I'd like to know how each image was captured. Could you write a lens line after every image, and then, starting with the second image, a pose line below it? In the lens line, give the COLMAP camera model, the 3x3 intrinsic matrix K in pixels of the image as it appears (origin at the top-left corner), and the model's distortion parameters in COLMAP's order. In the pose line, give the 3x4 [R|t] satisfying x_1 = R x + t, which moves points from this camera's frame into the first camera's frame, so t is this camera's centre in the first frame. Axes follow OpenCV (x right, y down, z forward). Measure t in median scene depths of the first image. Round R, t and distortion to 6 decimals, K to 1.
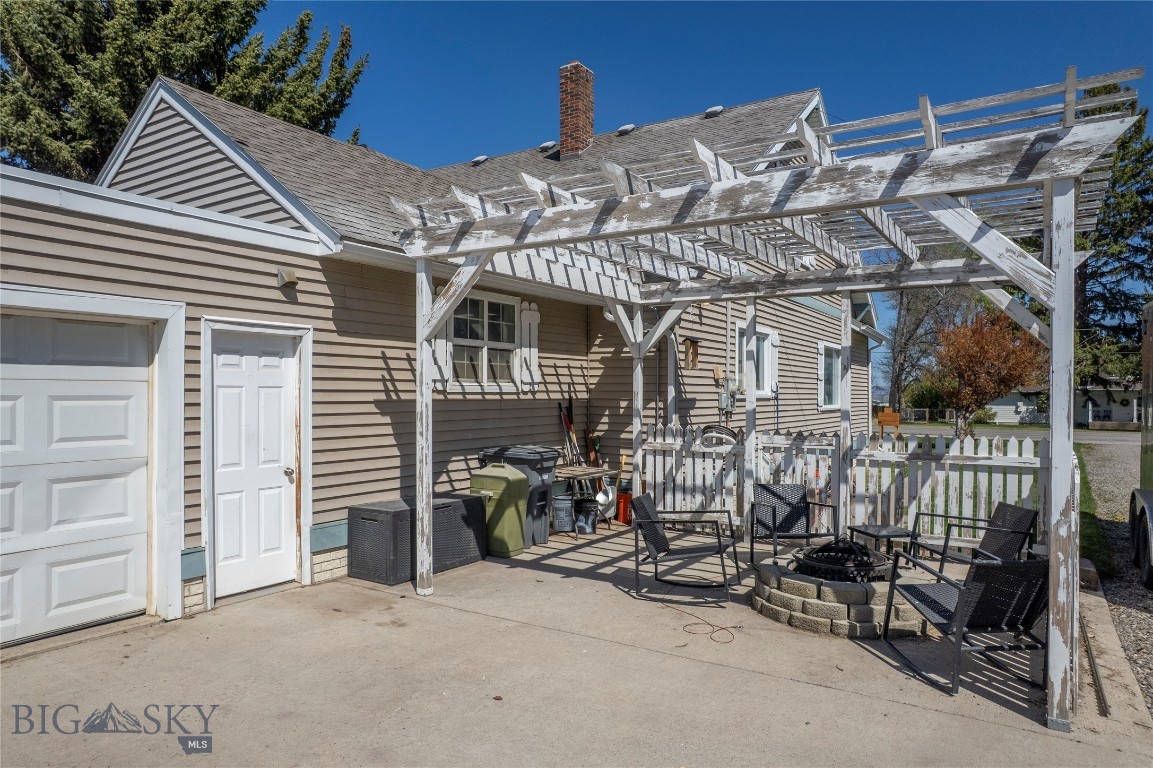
lens RADIAL K [[747.0, 0, 575.3], [0, 747.0, 390.8], [0, 0, 1]] dist [-0.060337, 0.046701]
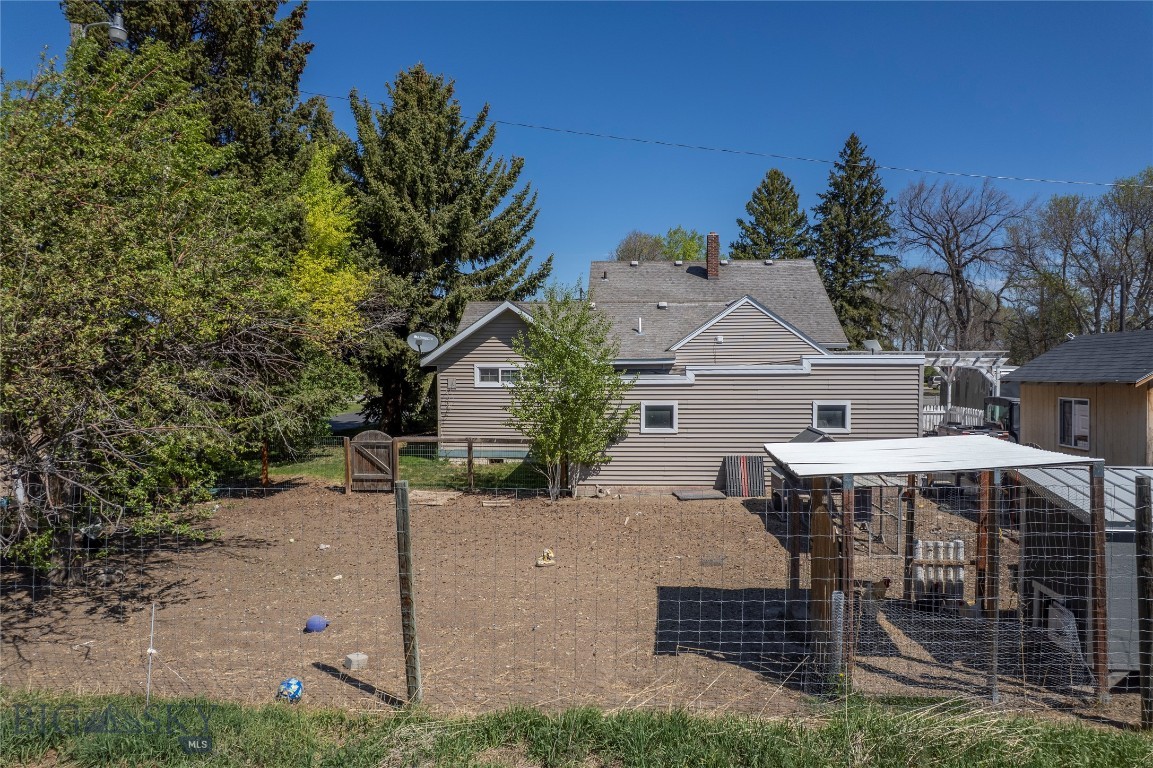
lens RADIAL K [[747.0, 0, 576.0], [0, 747.0, 378.7], [0, 0, 1]] dist [-0.060337, 0.046701]
pose [[0.889443, -0.016139, 0.456761, -2.409641], [0.001938, 0.999501, 0.031543, -0.171871], [-0.457042, -0.027171, 0.889030, -1.302407]]
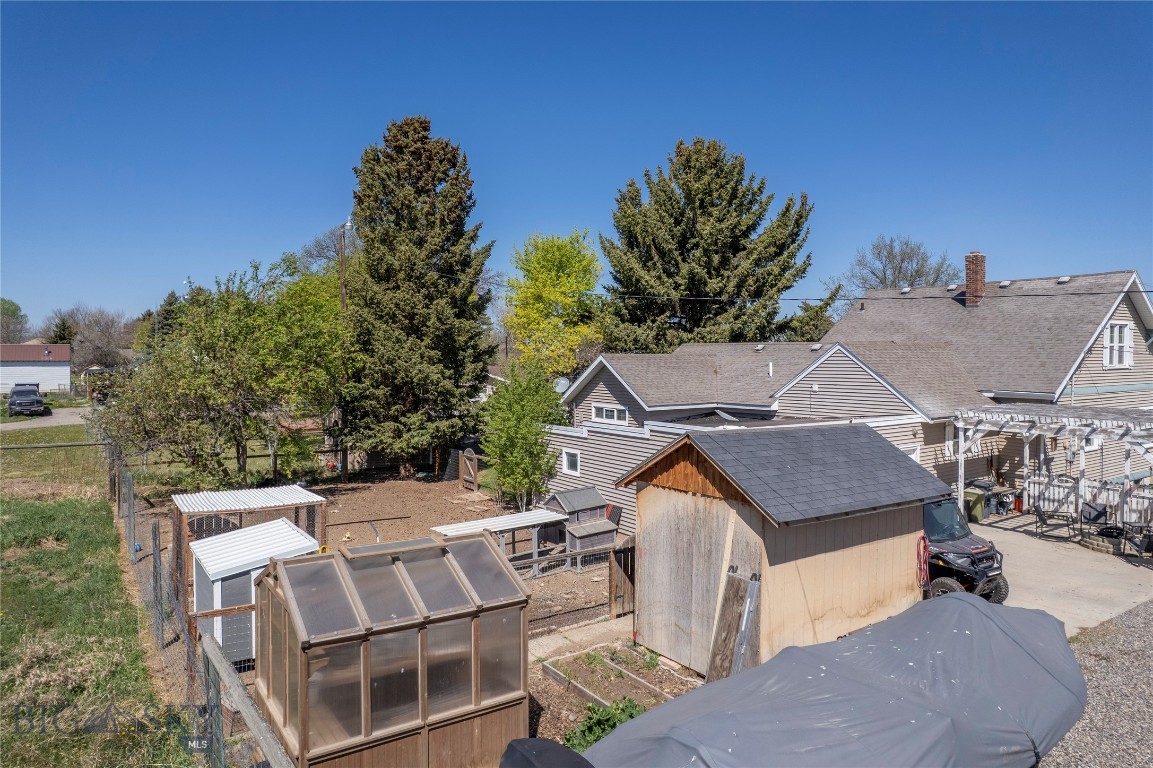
lens RADIAL K [[747.0, 0, 570.5], [0, 747.0, 361.9], [0, 0, 1]] dist [-0.060337, 0.046701]
pose [[0.922414, 0.006622, -0.386145, -0.390274], [-0.000739, 0.999881, 0.015382, -0.369925], [0.386201, -0.013903, 0.922310, -1.883581]]
